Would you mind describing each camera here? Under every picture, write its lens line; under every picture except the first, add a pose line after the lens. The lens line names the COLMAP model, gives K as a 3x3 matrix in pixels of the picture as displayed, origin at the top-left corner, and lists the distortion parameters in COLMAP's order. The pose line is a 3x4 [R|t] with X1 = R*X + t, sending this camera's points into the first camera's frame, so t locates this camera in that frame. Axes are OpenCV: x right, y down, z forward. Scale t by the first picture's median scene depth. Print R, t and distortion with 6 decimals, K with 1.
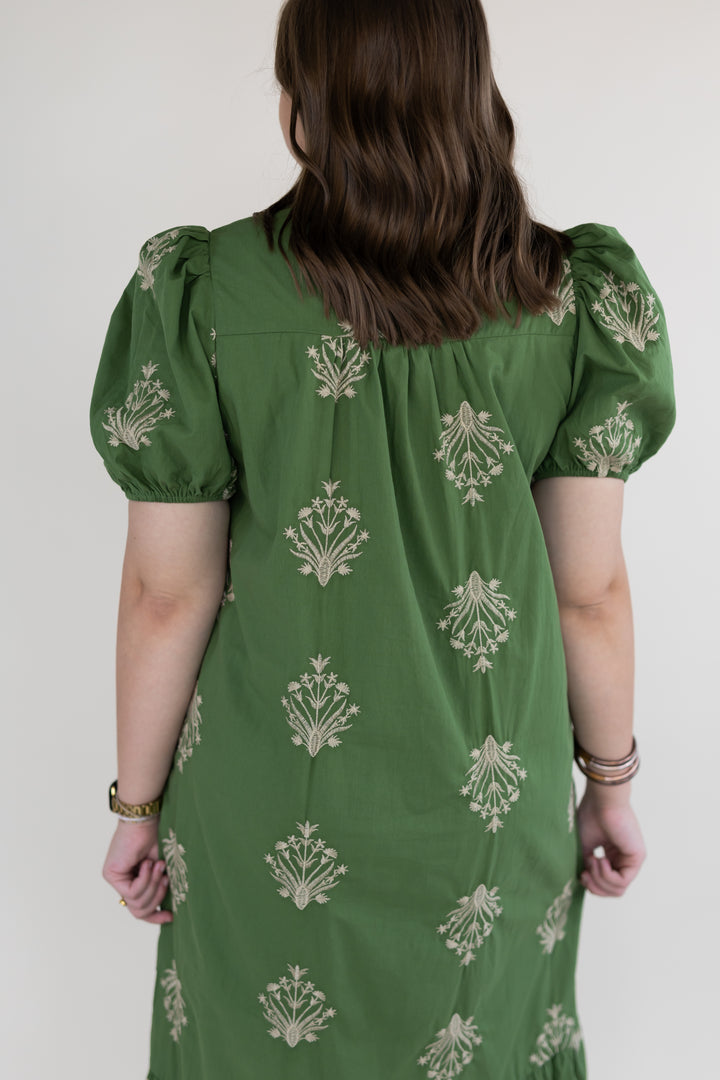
lens RADIAL K [[1658.3, 0, 360.0], [0, 1658.3, 540.0], [0, 0, 1]] dist [0.026006, -0.160867]
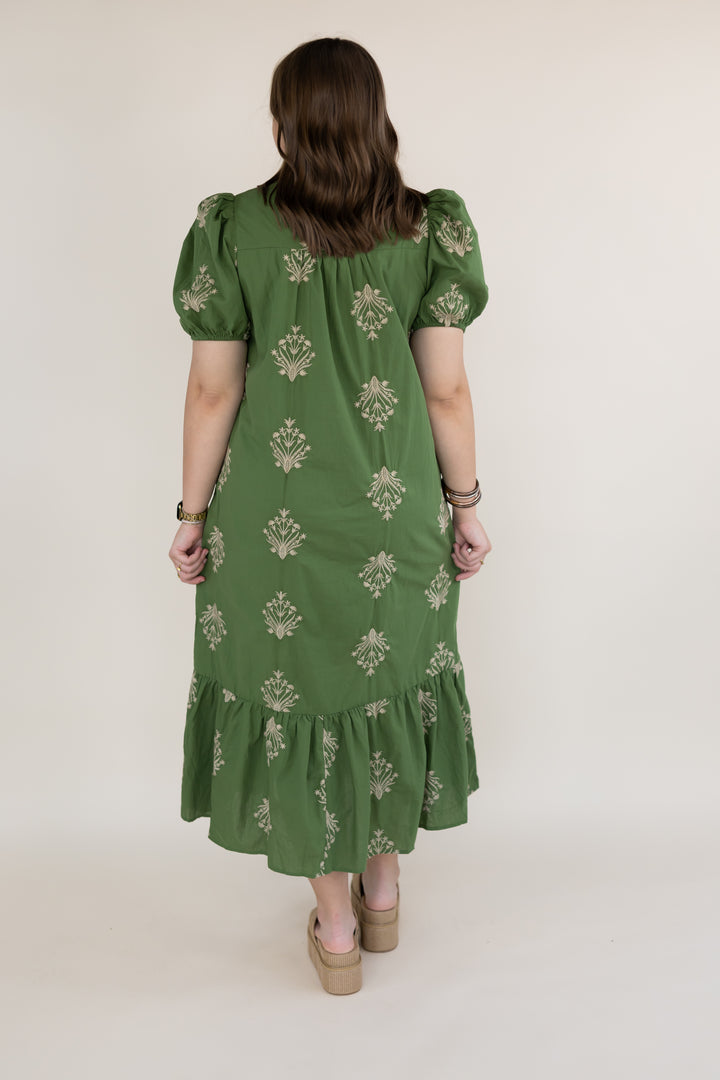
lens RADIAL K [[1658.3, 0, 360.0], [0, 1658.3, 540.0], [0, 0, 1]] dist [0.026006, -0.160867]
pose [[0.991346, 0.010883, -0.130819, 0.302711], [-0.013217, 0.999768, -0.016991, 0.237947], [0.130604, 0.018573, 0.991261, -0.860844]]
